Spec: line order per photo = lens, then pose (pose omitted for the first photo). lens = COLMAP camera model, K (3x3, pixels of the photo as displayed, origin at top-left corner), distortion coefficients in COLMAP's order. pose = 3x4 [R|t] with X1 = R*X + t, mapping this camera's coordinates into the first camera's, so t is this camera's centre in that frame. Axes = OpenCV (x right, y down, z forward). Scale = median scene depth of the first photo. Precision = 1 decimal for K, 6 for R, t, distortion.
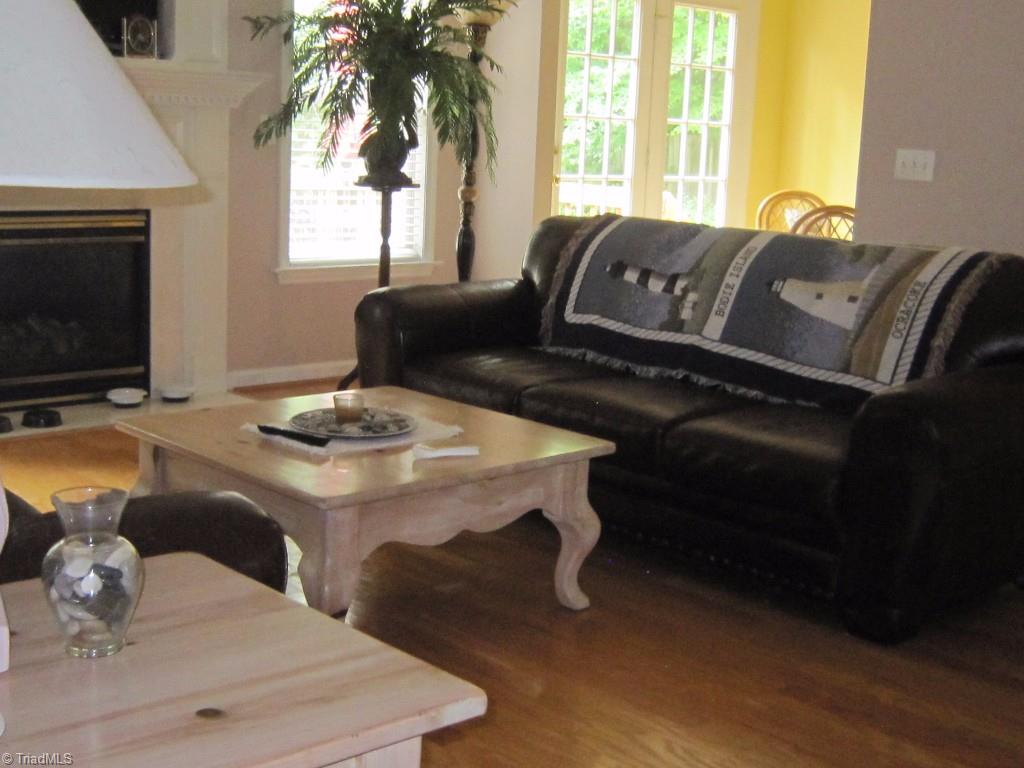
lens RADIAL K [[1406.7, 0, 512.0], [0, 1406.7, 384.0], [0, 0, 1]] dist [-0.077234, 0.032447]
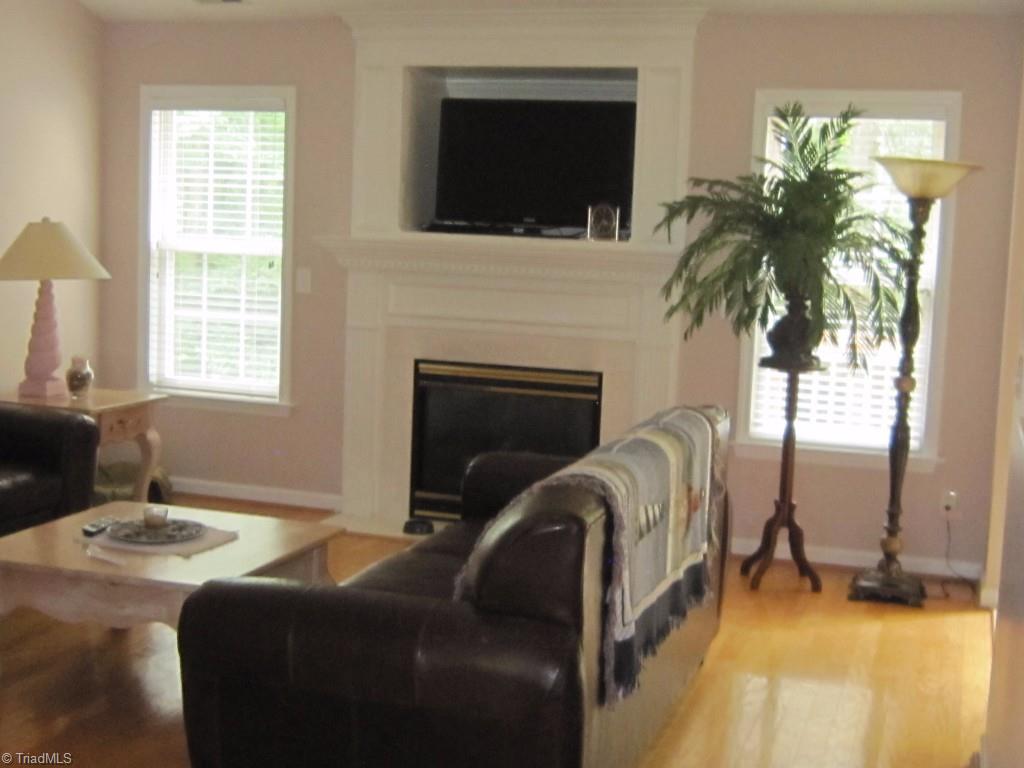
lens RADIAL K [[1406.7, 0, 512.0], [0, 1406.7, 384.0], [0, 0, 1]] dist [-0.077234, 0.032447]
pose [[0.520236, 0.068331, -0.851284, 0.673147], [-0.180236, 0.983128, -0.031231, -0.066530], [0.834787, 0.169679, 0.523774, 0.343300]]
